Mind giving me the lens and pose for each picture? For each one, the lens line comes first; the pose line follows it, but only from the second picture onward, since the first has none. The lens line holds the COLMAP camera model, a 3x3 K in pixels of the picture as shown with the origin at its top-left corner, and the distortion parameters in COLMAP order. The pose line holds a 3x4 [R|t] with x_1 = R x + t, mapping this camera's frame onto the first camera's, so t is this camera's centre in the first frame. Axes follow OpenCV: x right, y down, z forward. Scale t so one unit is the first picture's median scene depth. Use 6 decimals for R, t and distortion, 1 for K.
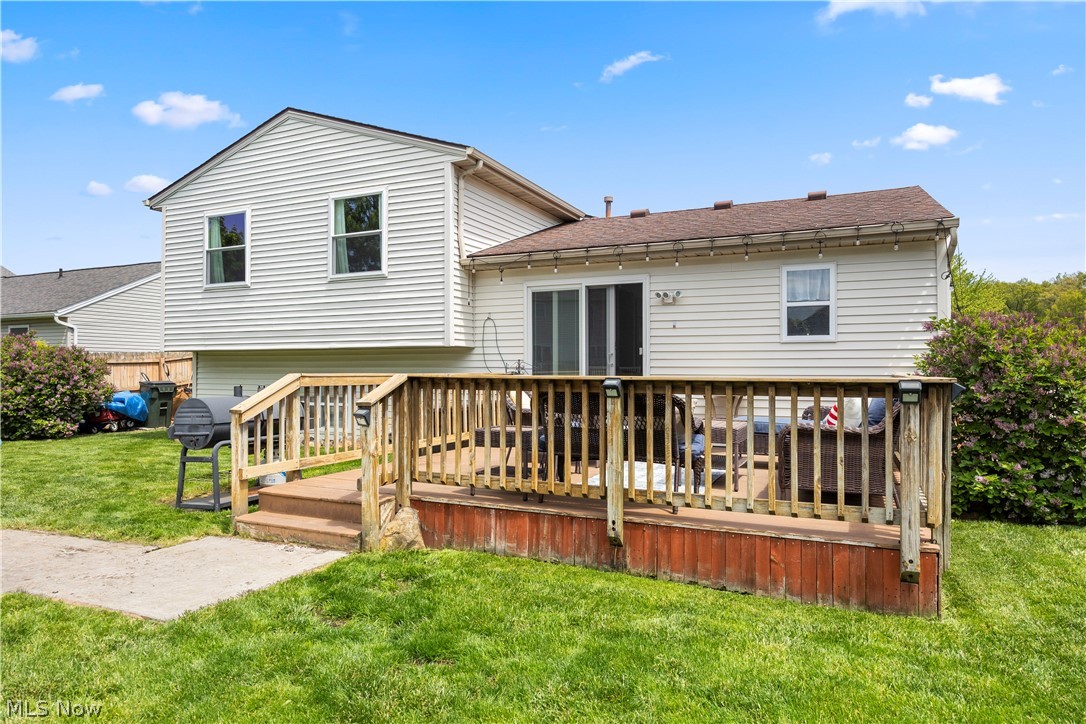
lens RADIAL K [[681.3, 0, 540.6], [0, 681.3, 361.0], [0, 0, 1]] dist [0.000847, 0.001501]
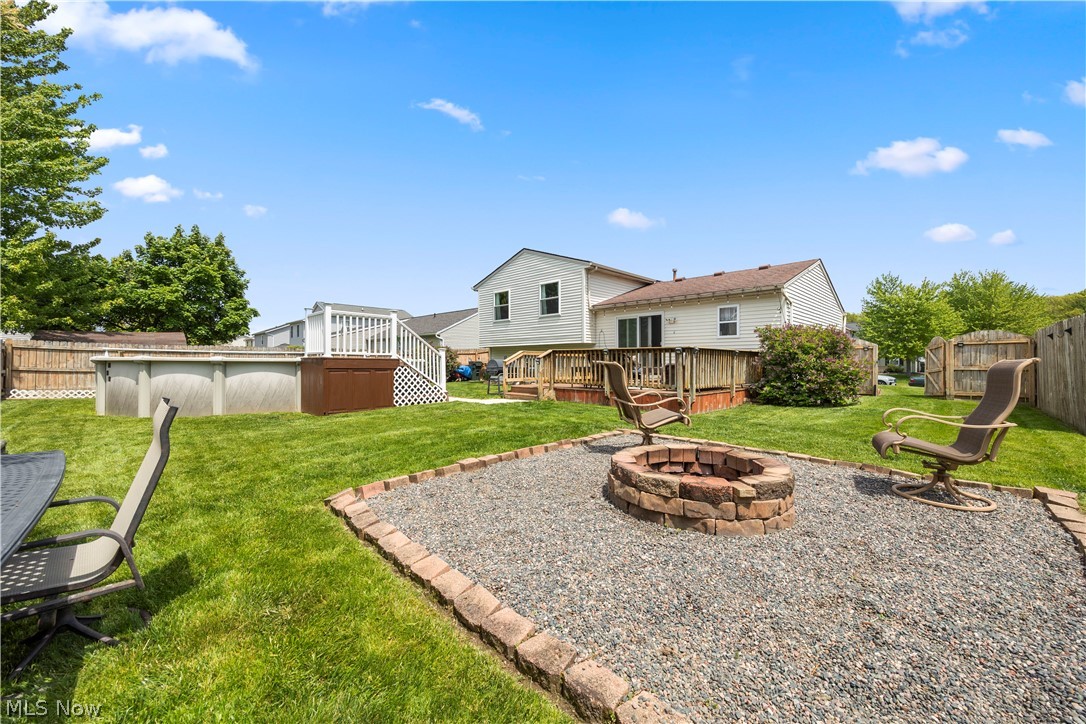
lens RADIAL K [[422.5, 0, 544.2], [0, 422.5, 362.1], [0, 0, 1]] dist [-0.002475, 0.000226]
pose [[0.944797, -0.001912, -0.327651, 0.231410], [0.005938, 0.999919, 0.011288, 0.030013], [0.327603, -0.012611, 0.944731, -0.496860]]
